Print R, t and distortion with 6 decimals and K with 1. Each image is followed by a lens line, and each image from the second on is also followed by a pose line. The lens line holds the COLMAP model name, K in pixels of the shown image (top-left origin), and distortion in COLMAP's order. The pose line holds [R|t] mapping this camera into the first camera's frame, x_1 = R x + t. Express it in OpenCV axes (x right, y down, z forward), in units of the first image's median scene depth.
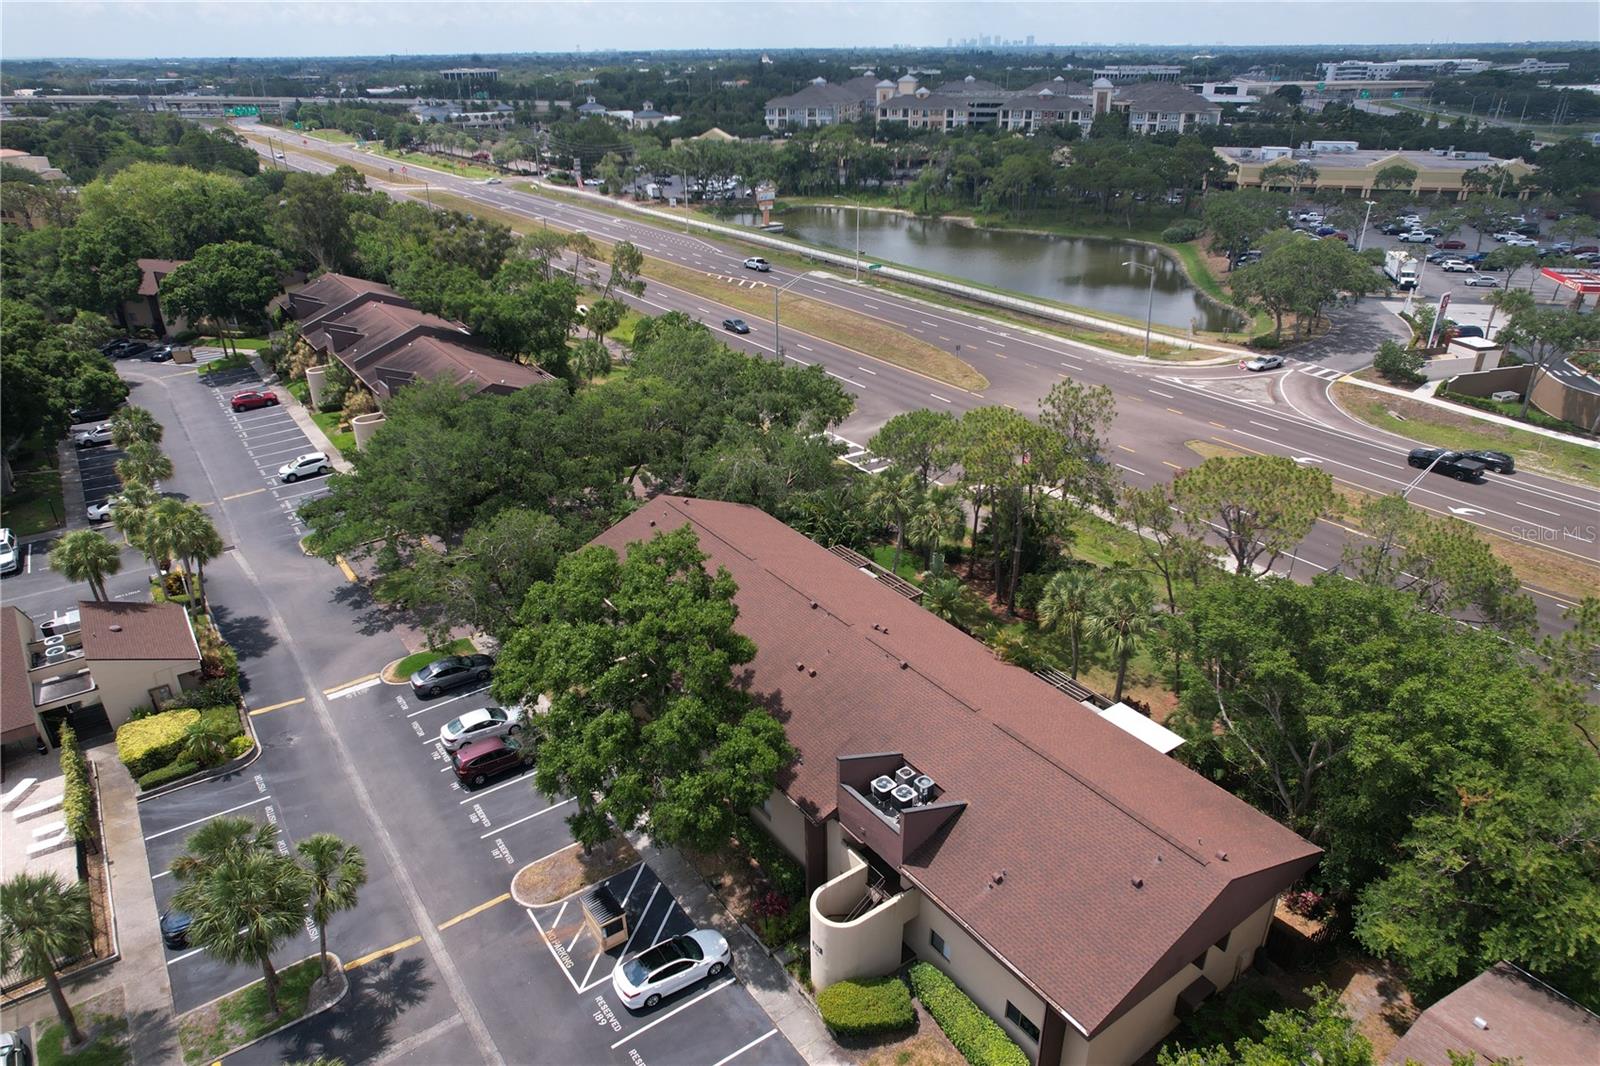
lens RADIAL K [[1020.0, 0, 804.2], [0, 1020.0, 538.3], [0, 0, 1]] dist [-0.081630, 0.072810]
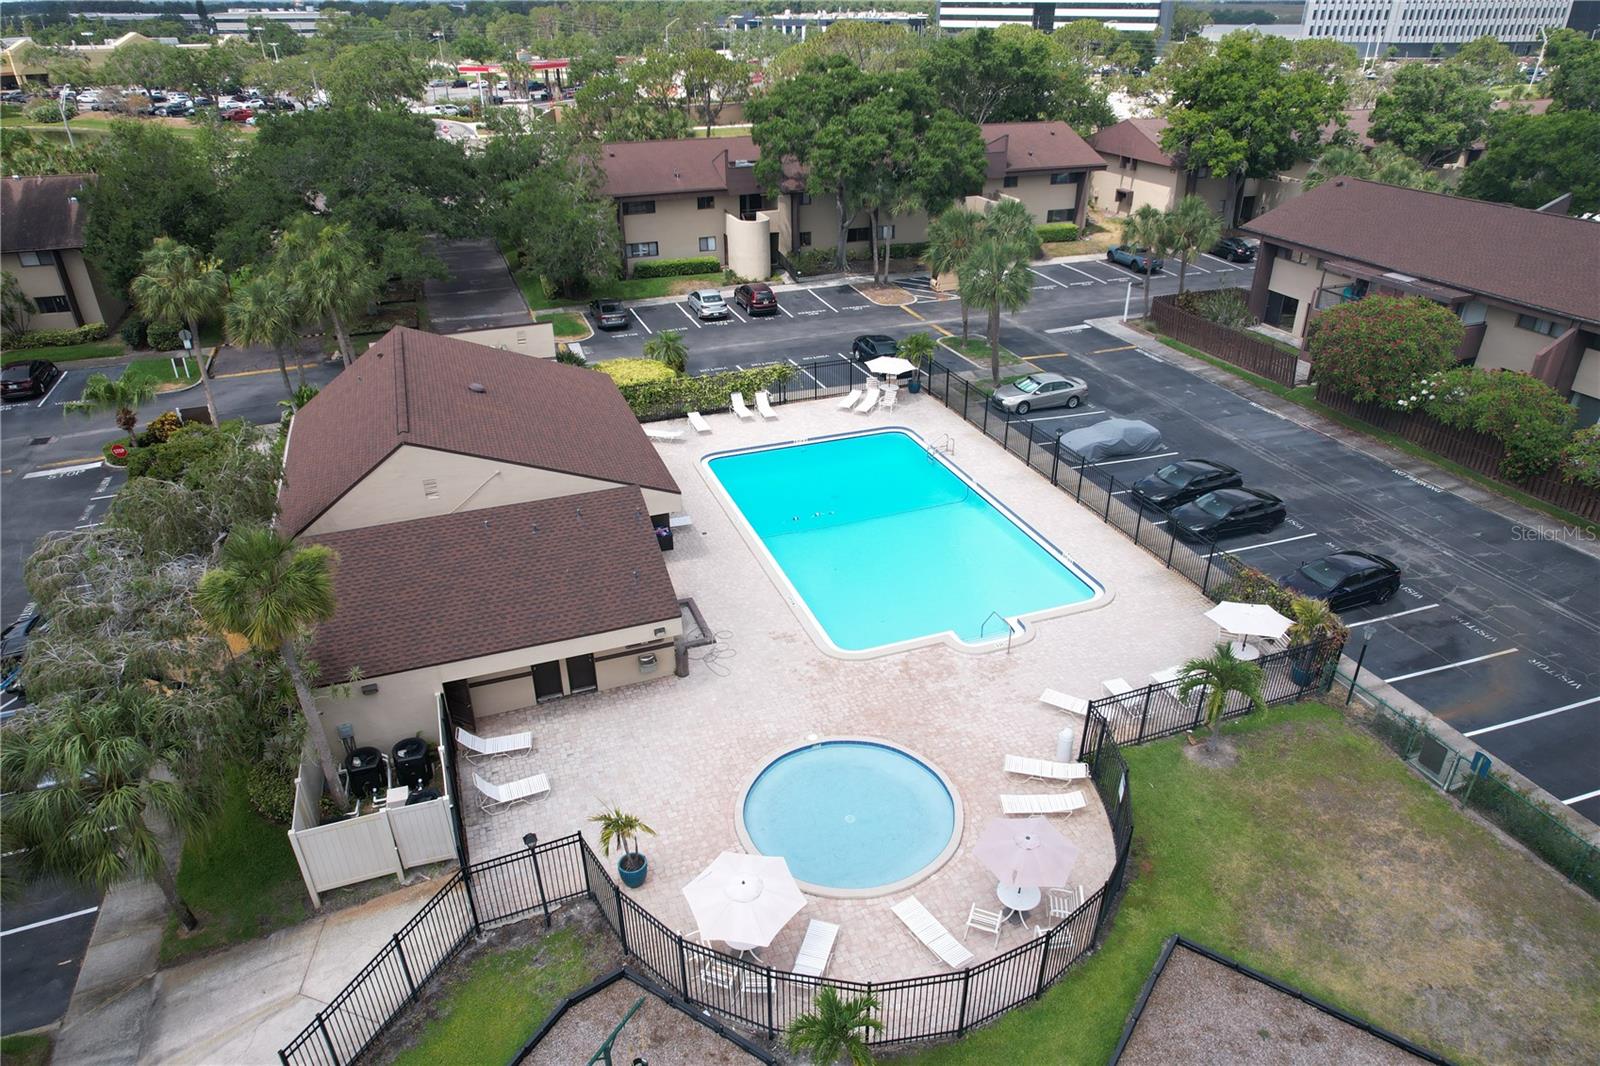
lens RADIAL K [[1020.0, 0, 804.2], [0, 1020.0, 538.3], [0, 0, 1]] dist [-0.081630, 0.072810]
pose [[0.260860, -0.452326, 0.852850, -0.651705], [0.426084, 0.846679, 0.318728, 0.042314], [-0.866259, 0.280242, 0.413594, 0.230951]]
